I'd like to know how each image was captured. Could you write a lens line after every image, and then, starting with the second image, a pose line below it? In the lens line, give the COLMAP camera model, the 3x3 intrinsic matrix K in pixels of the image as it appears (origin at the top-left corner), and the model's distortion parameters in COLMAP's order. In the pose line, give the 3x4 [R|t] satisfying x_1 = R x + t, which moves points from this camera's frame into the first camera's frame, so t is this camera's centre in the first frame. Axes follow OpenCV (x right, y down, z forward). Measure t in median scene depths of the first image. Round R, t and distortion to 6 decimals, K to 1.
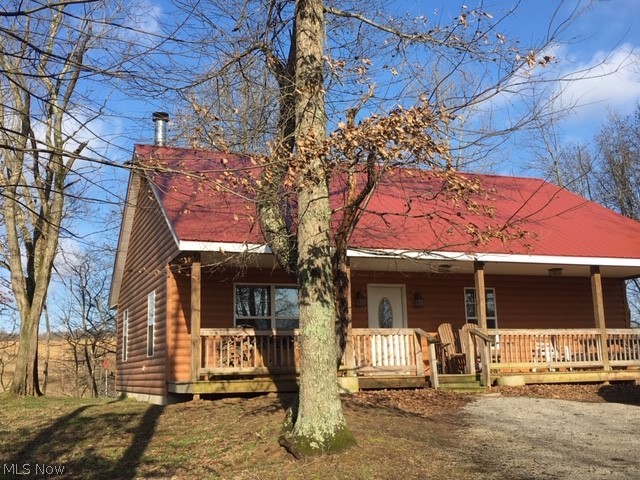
lens RADIAL K [[743.9, 0, 319.4], [0, 743.9, 240.9], [0, 0, 1]] dist [0.052739, 0.000000]
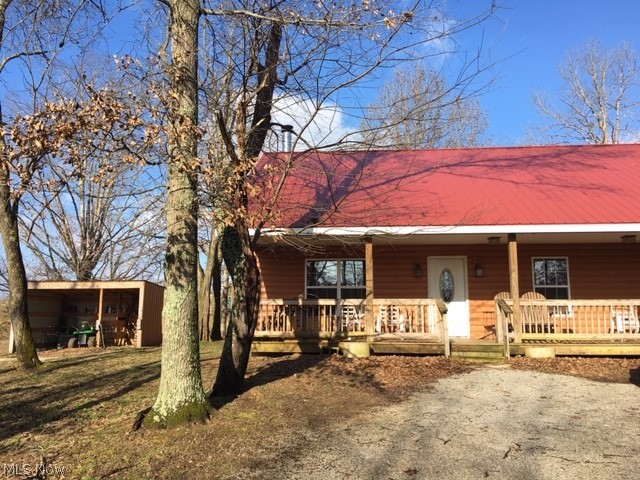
lens RADIAL K [[549.0, 0, 318.6], [0, 549.0, 241.2], [0, 0, 1]] dist [0.081277, -0.094264]
pose [[0.904475, -0.035875, -0.425016, 0.338127], [0.052977, 0.998189, 0.028483, 0.003384], [0.423225, -0.048278, 0.904738, 0.230946]]
